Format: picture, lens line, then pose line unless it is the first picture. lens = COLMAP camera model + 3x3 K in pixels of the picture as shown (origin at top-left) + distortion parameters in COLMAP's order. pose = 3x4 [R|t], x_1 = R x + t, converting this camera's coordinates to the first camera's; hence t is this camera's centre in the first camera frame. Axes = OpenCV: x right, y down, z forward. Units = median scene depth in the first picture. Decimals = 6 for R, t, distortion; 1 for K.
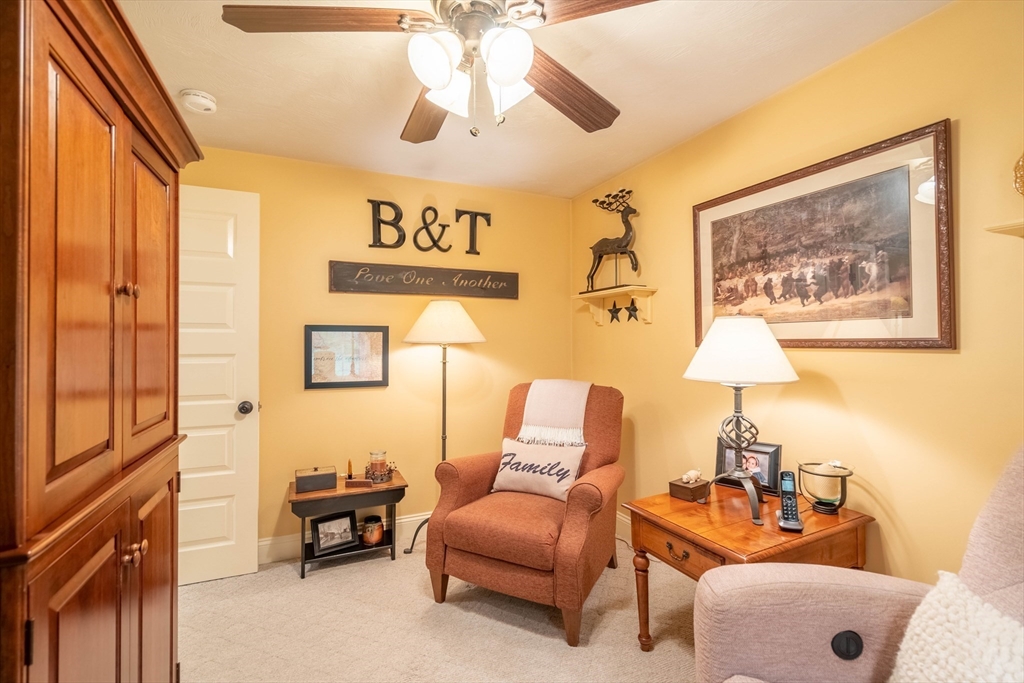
lens RADIAL K [[479.9, 0, 511.3], [0, 479.9, 340.7], [0, 0, 1]] dist [-0.003088, -0.000852]
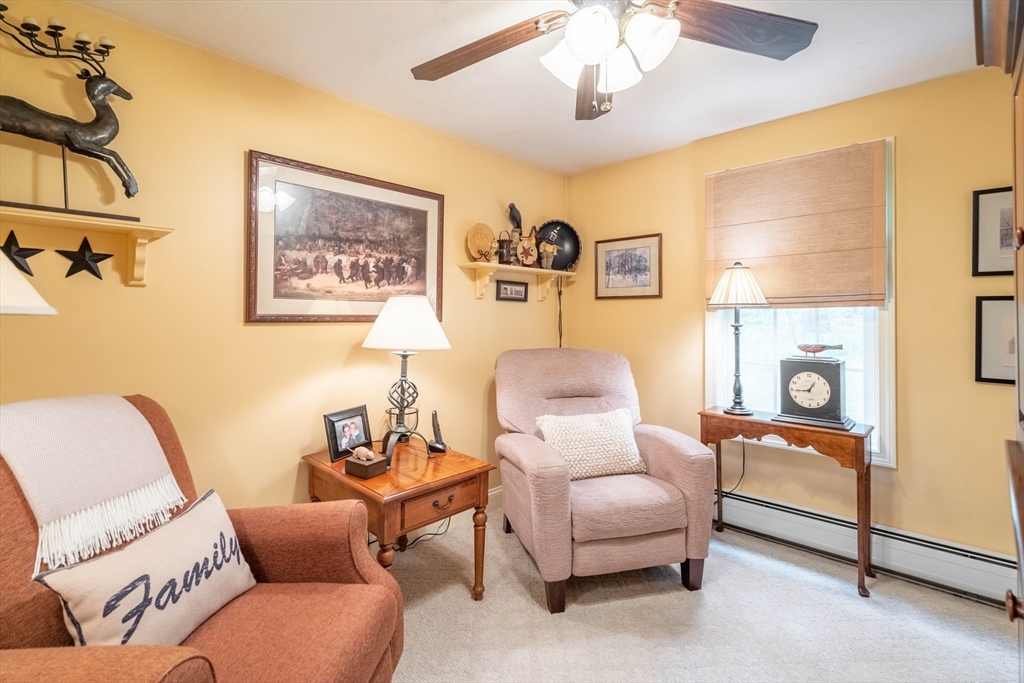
lens RADIAL K [[479.9, 0, 477.6], [0, 479.9, 317.5], [0, 0, 1]] dist [-0.003088, -0.000852]
pose [[-0.333994, 0.006532, 0.942552, -0.625912], [-0.004093, 0.999957, -0.008380, 0.012119], [-0.942566, -0.006657, -0.333953, 1.098433]]
